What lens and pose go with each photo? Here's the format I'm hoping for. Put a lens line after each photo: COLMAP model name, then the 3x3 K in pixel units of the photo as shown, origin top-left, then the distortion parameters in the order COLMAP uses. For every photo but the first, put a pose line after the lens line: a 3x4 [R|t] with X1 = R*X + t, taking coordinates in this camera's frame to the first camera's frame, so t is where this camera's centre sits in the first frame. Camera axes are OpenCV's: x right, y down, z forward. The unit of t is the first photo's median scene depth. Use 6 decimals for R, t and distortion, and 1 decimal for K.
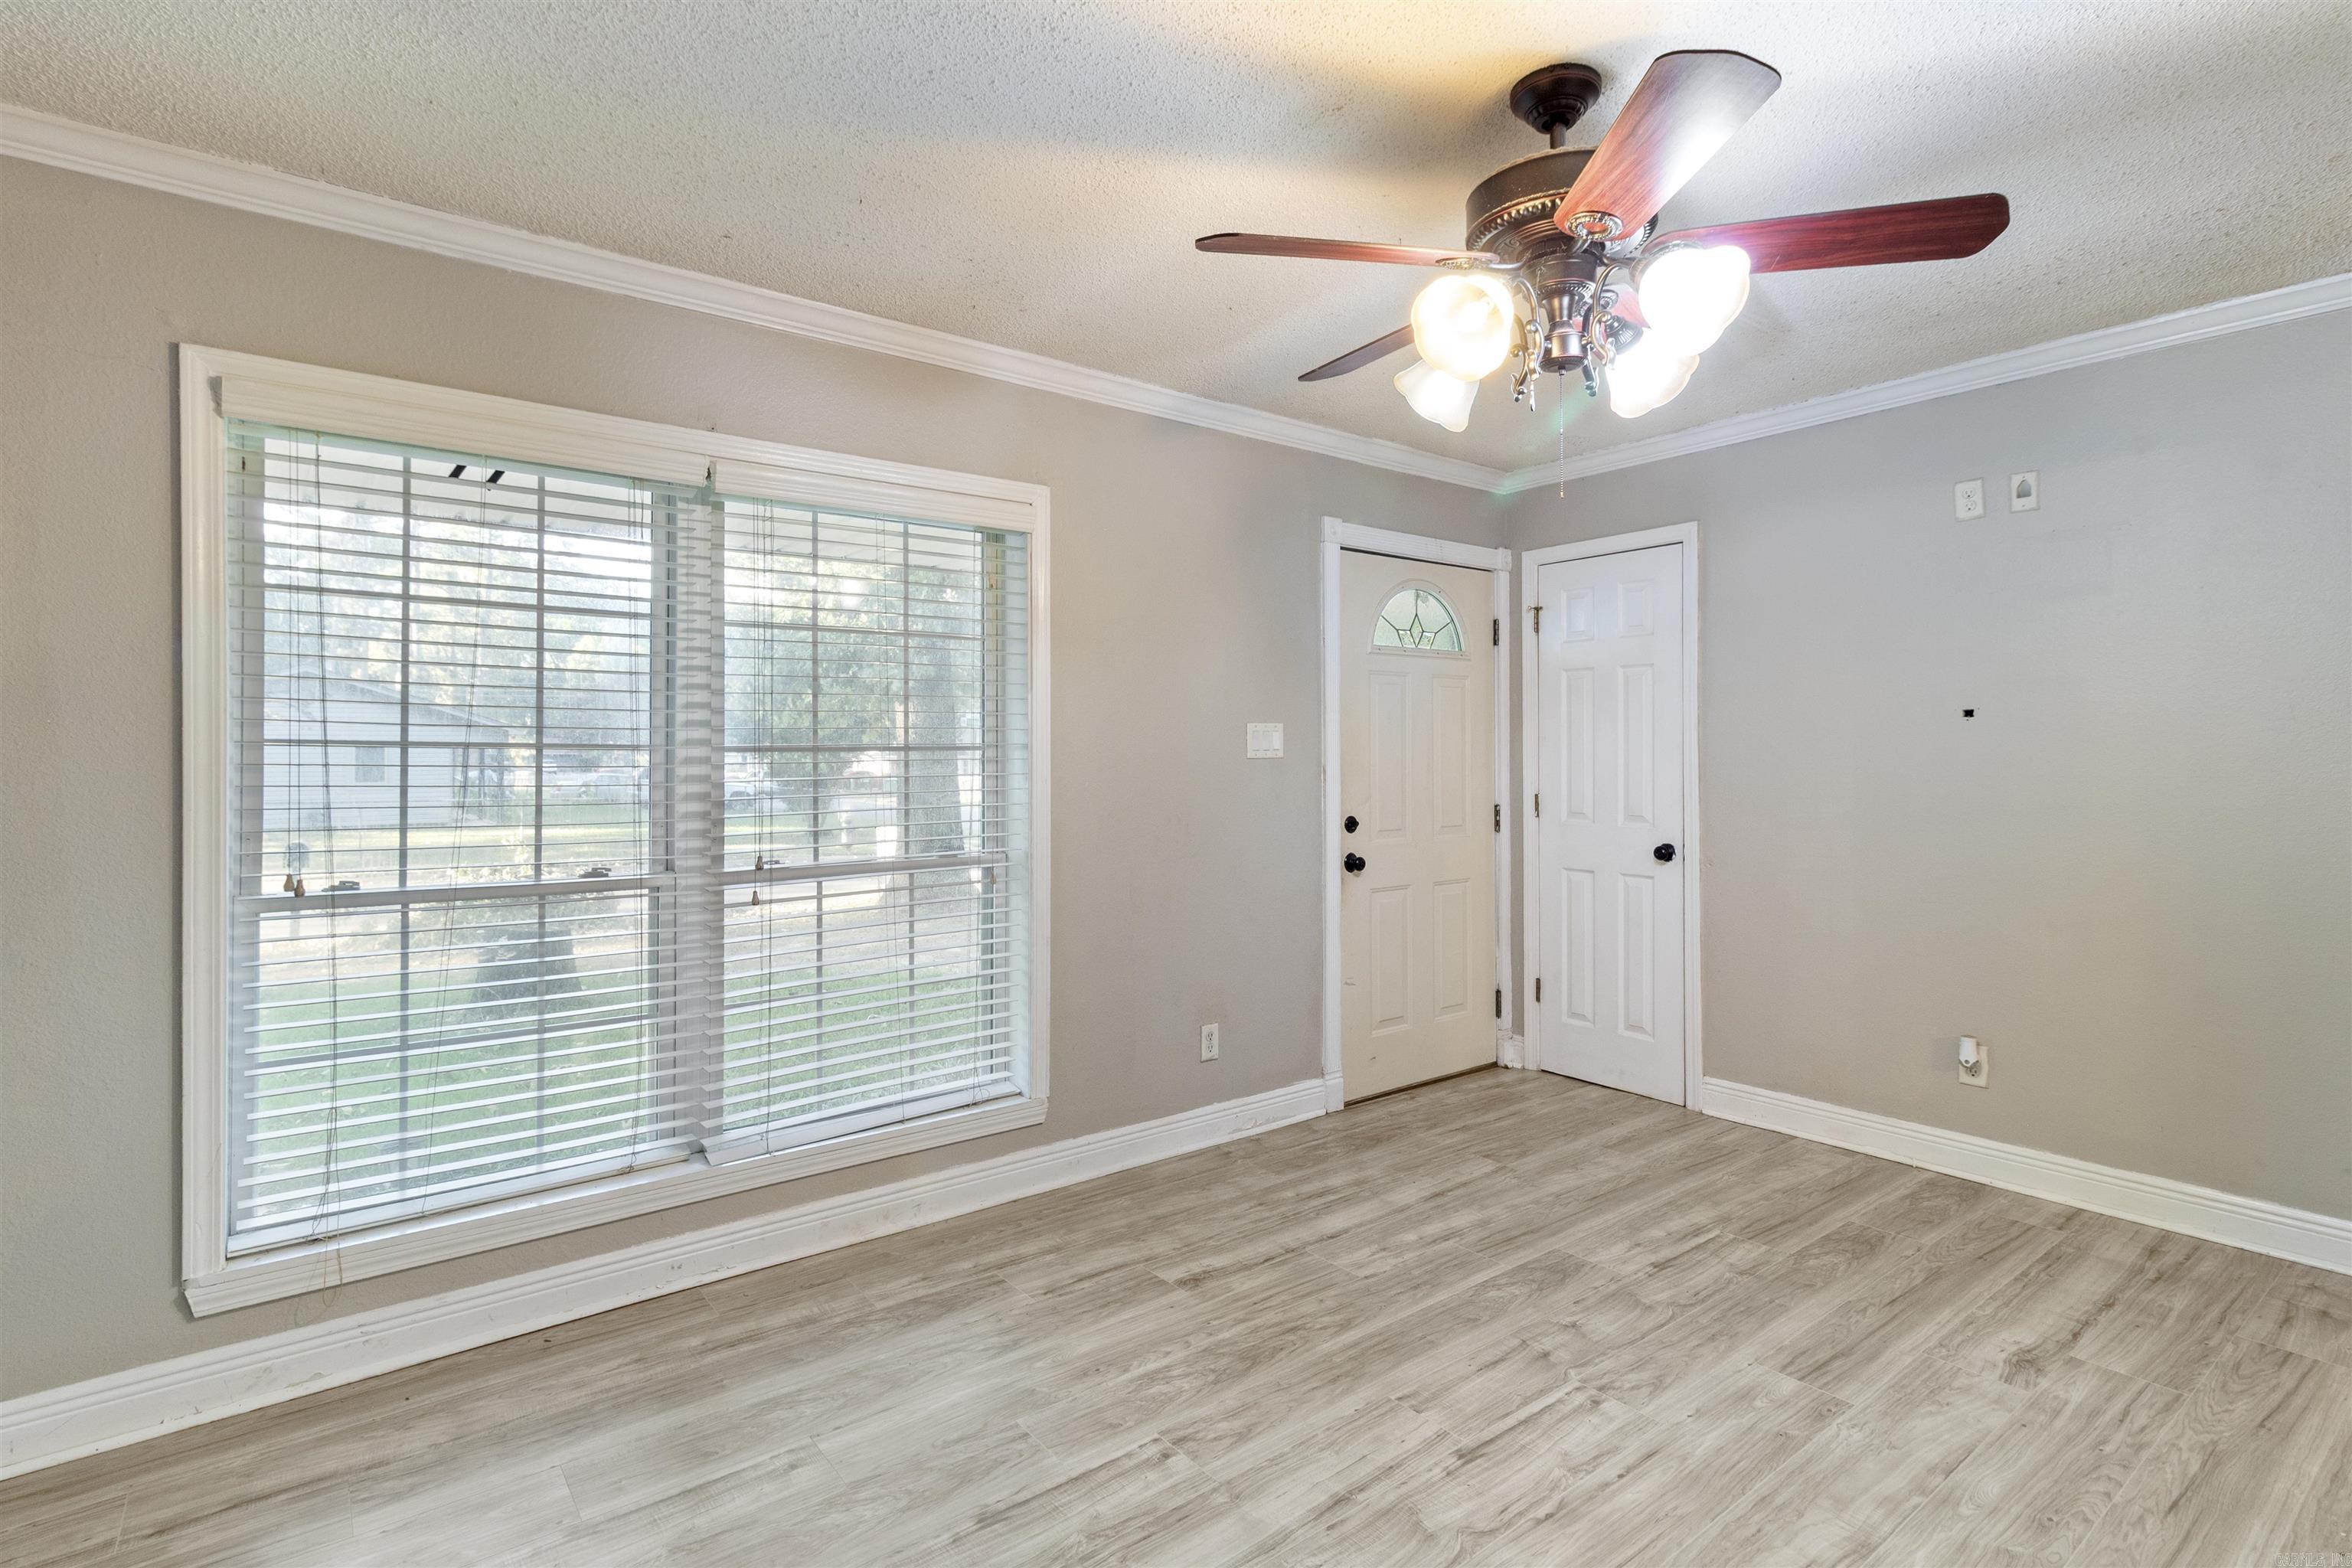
lens RADIAL K [[1143.5, 0, 1170.2], [0, 1143.5, 748.0], [0, 0, 1]] dist [0.003702, 0.001091]
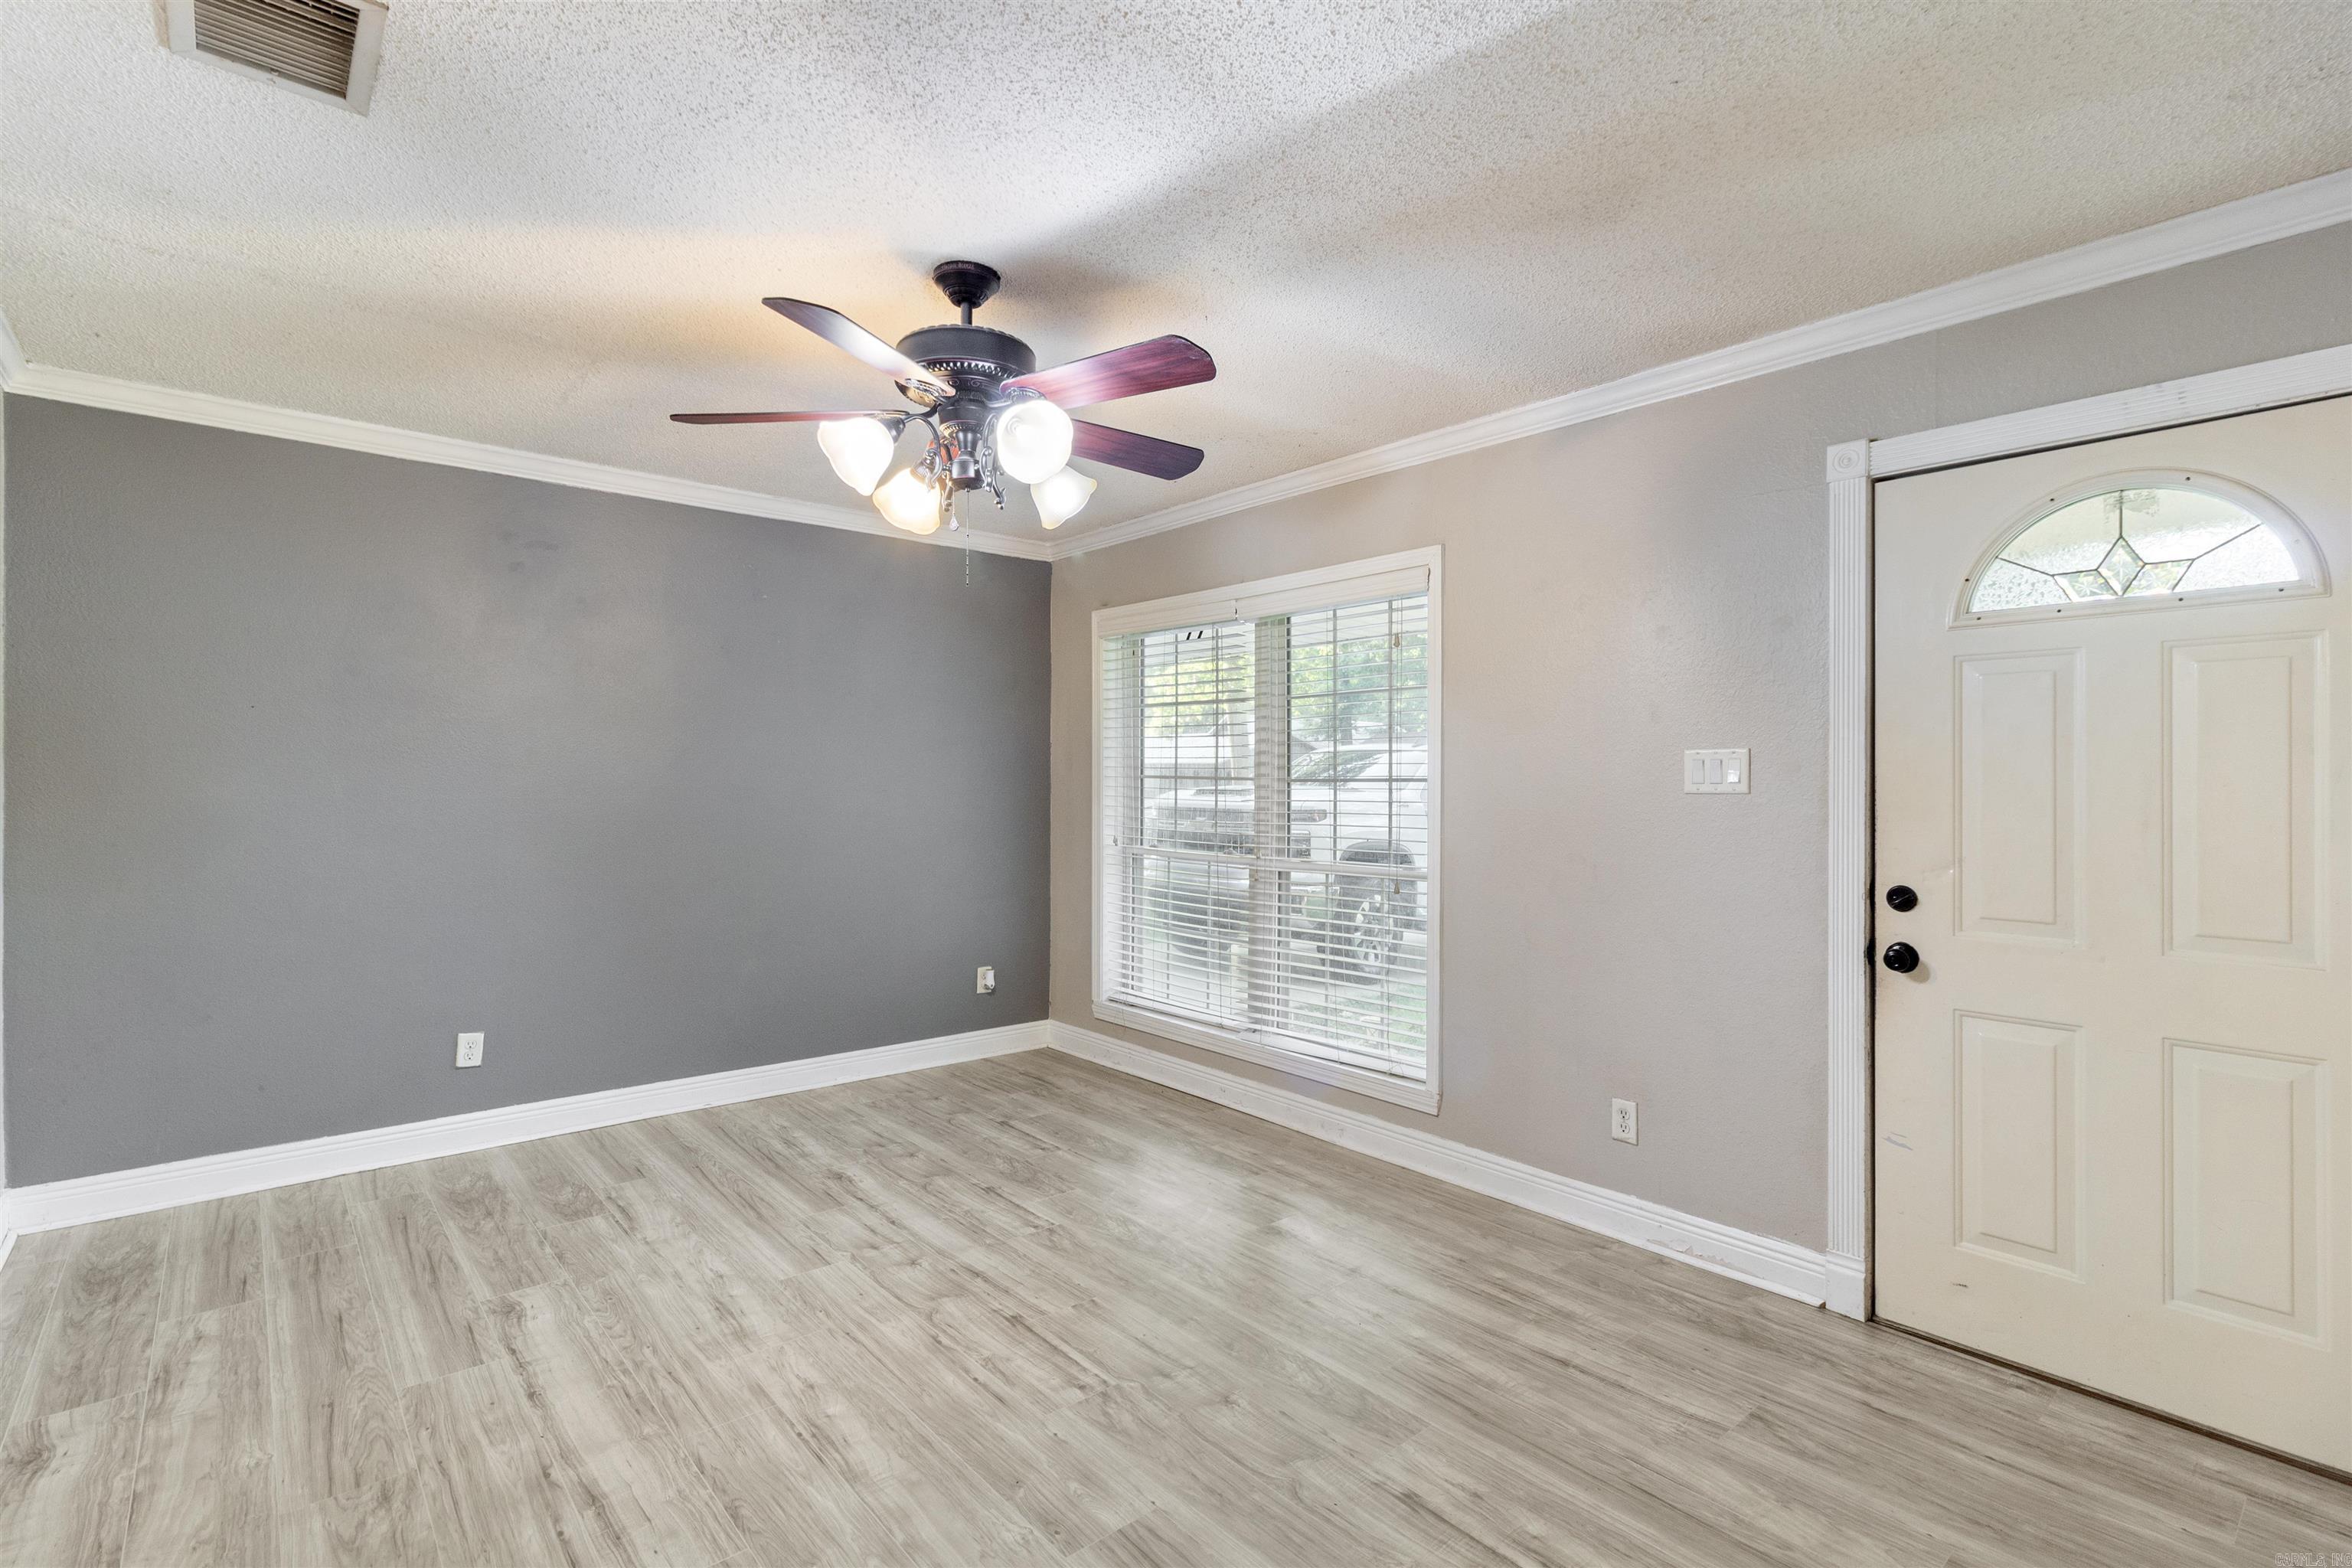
lens RADIAL K [[1065.4, 0, 1166.6], [0, 1065.4, 779.2], [0, 0, 1]] dist [0.005737, 0.001188]
pose [[0.057222, -0.000460, -0.998361, 0.980106], [-0.002094, 0.999998, -0.000581, 0.000172], [0.998359, 0.002124, 0.057221, 0.726345]]
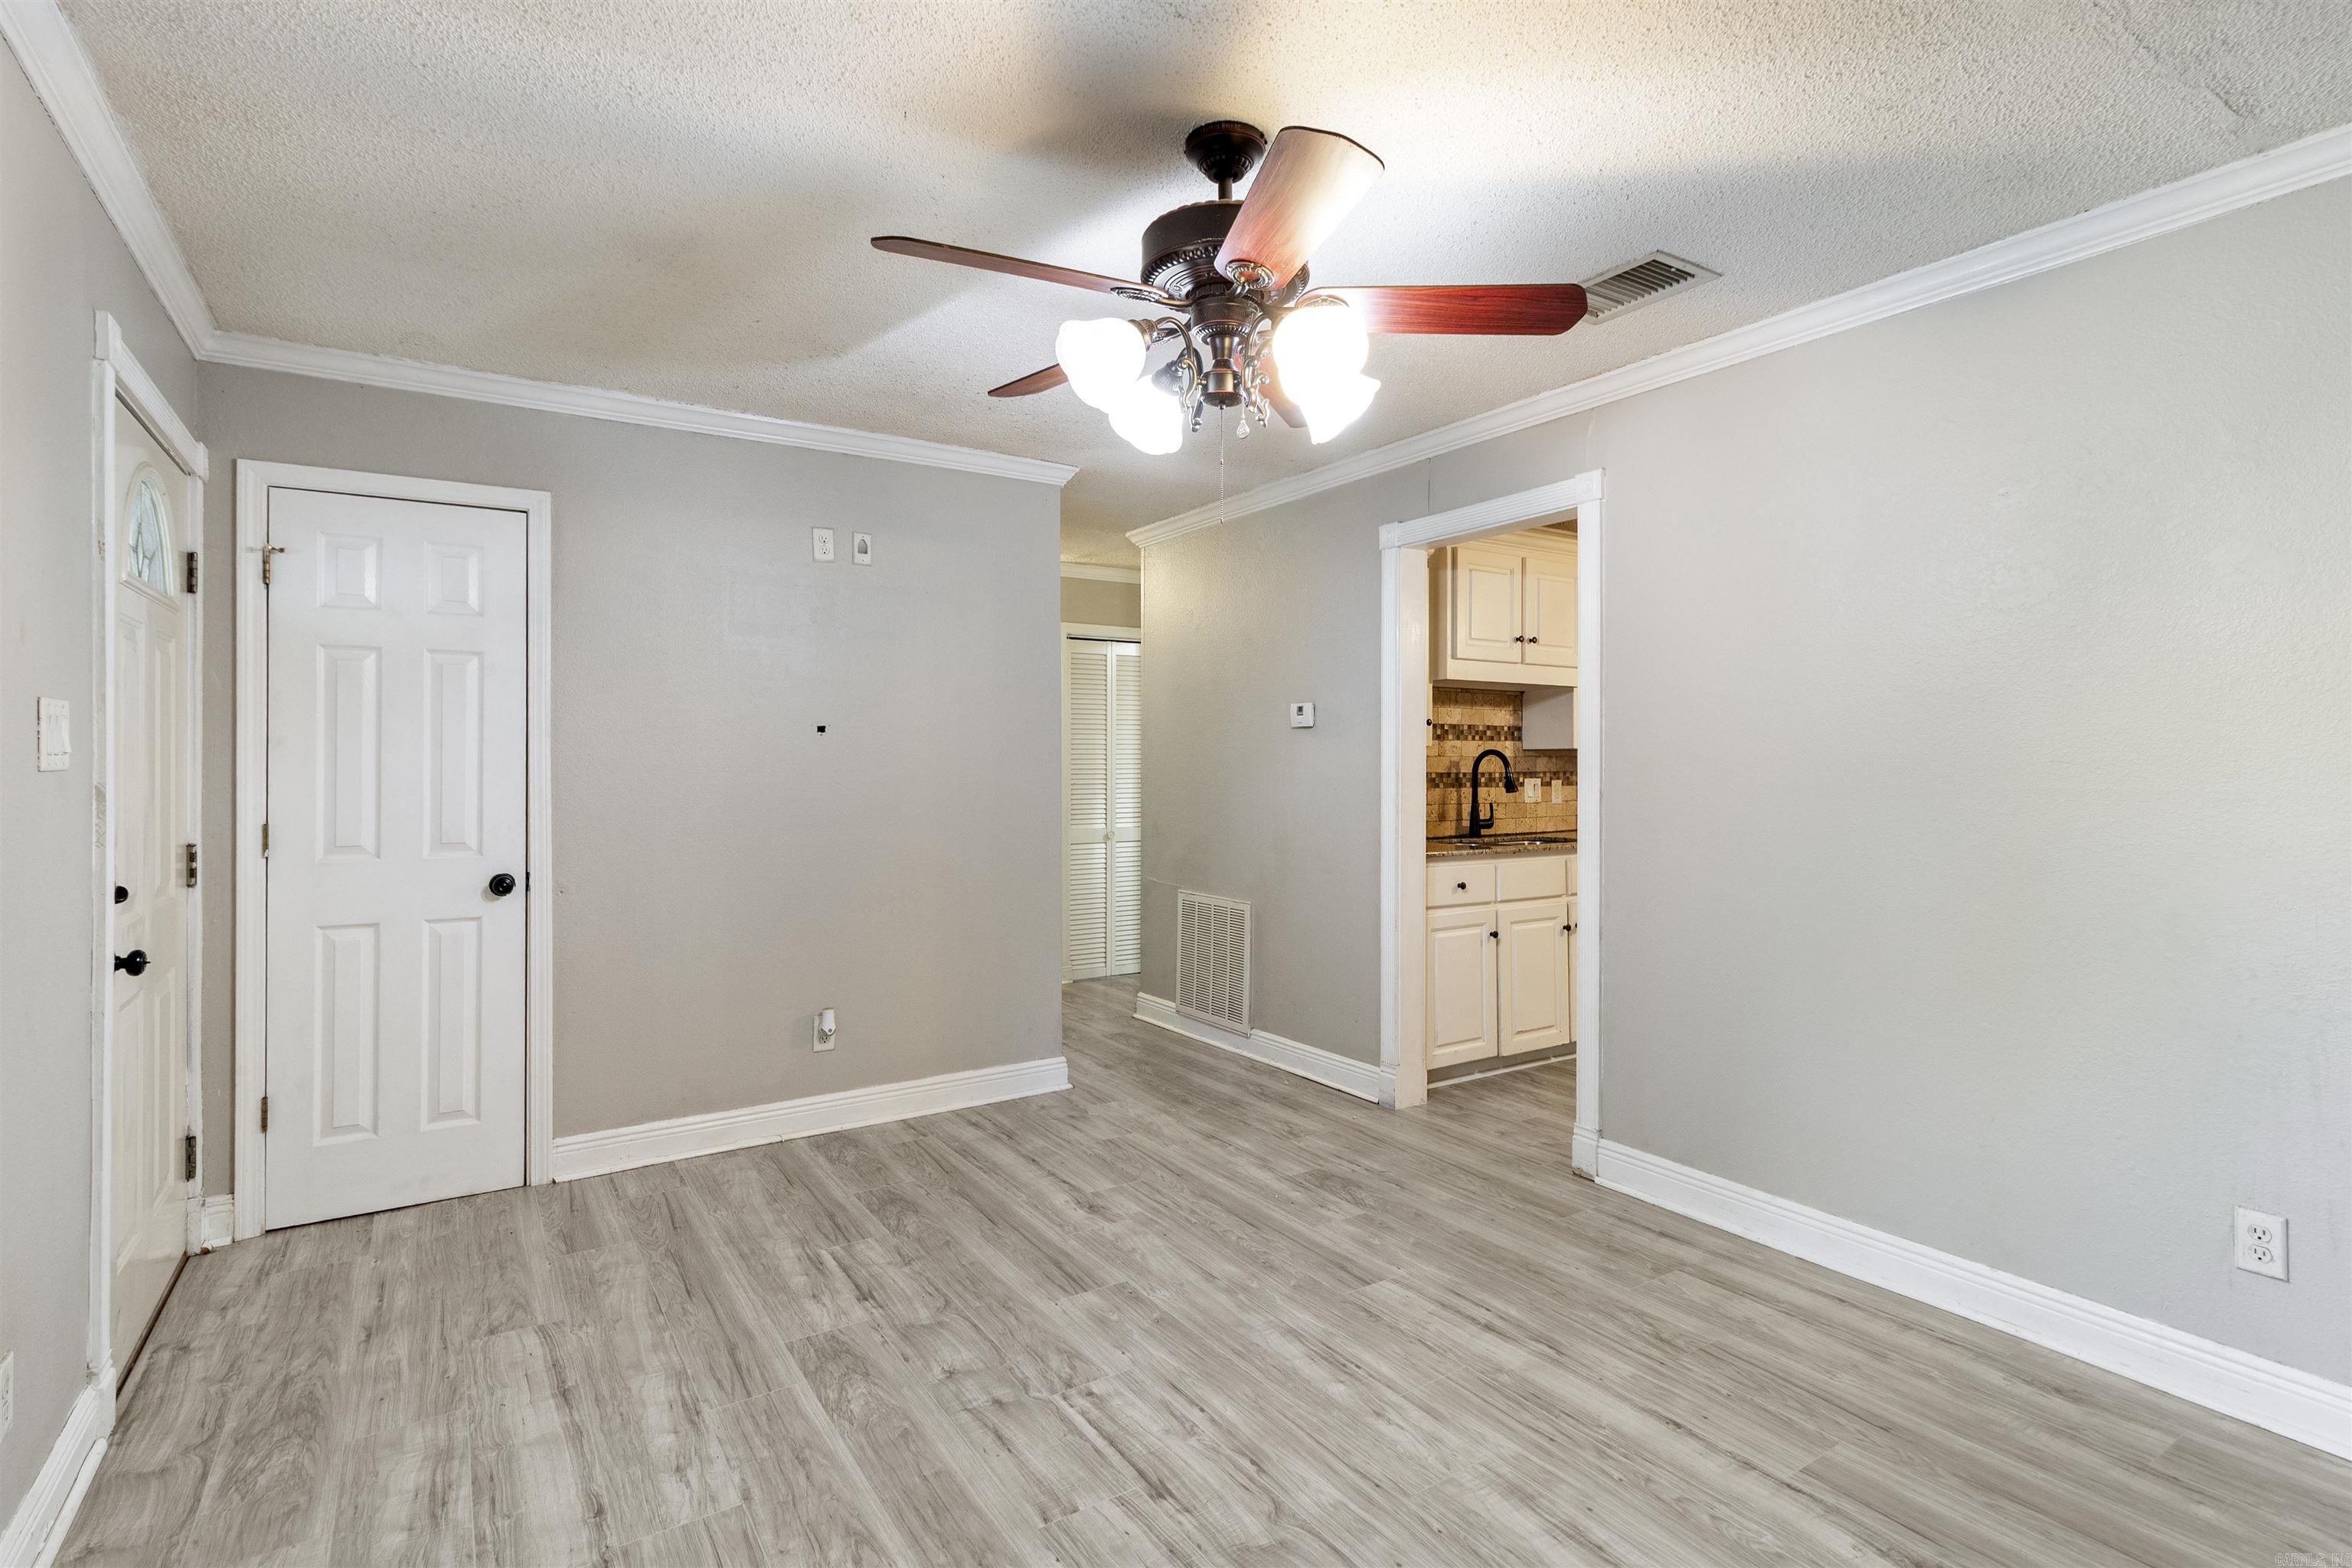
lens RADIAL K [[1143.5, 0, 1177.0], [0, 1143.5, 762.7], [0, 0, 1]] dist [0.003702, 0.001091]
pose [[0.070784, 0.004454, 0.997482, -0.460444], [-0.003778, 0.999984, -0.004197, 0.007288], [-0.997485, -0.003472, 0.070800, 0.606151]]
